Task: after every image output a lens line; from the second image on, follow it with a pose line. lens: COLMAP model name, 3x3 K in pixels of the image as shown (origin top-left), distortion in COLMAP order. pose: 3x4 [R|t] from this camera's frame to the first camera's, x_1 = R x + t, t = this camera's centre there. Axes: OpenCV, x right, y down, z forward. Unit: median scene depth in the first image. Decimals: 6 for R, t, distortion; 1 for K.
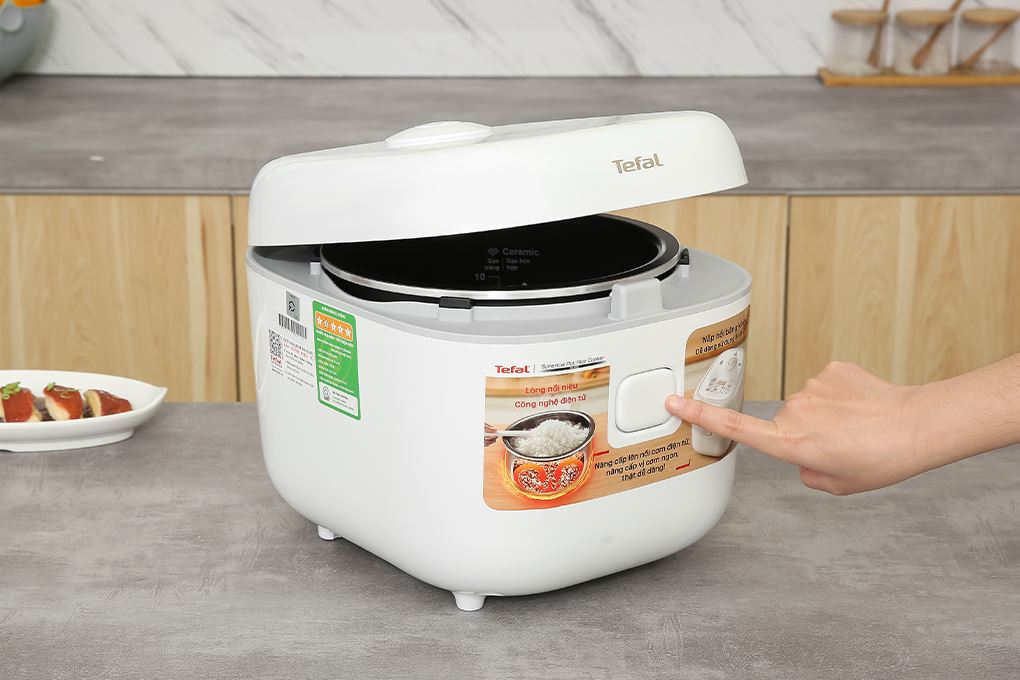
lens RADIAL K [[2662.5, 0, 511.8], [0, 2662.5, 300.3], [0, 0, 1]] dist [-0.024631, 3.873429]
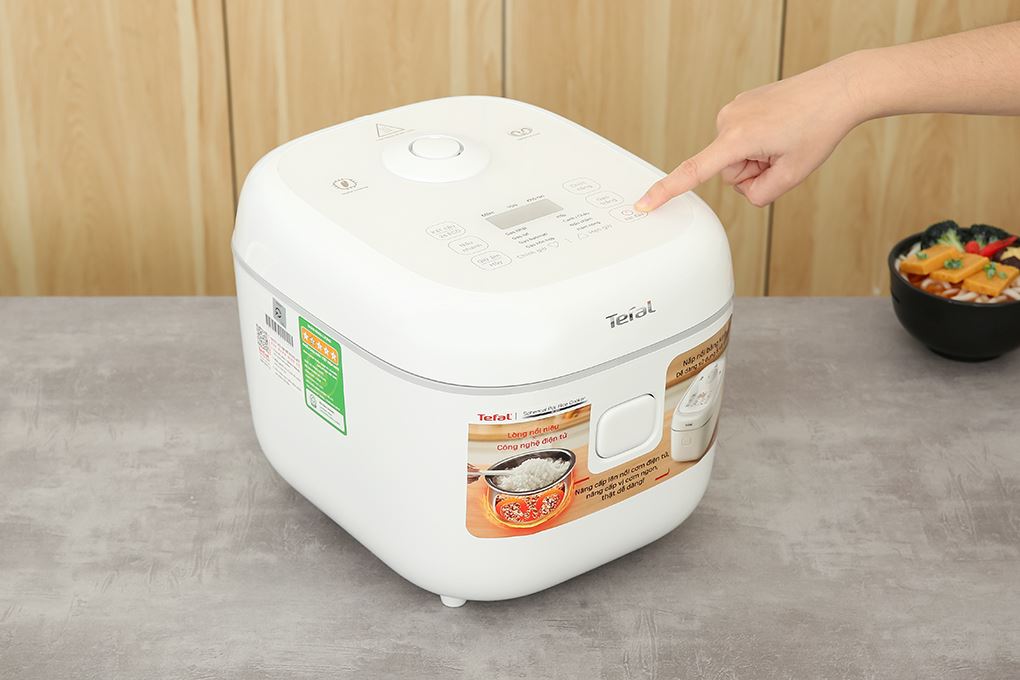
lens RADIAL K [[2662.5, 0, 511.8], [0, 2662.5, 300.3], [0, 0, 1]] dist [-0.024631, 3.873429]
pose [[0.999975, 0.007102, -0.000300, 0.006582], [-0.006855, 0.974692, 0.223446, -0.239816], [0.001880, -0.223438, 0.974716, 0.016985]]
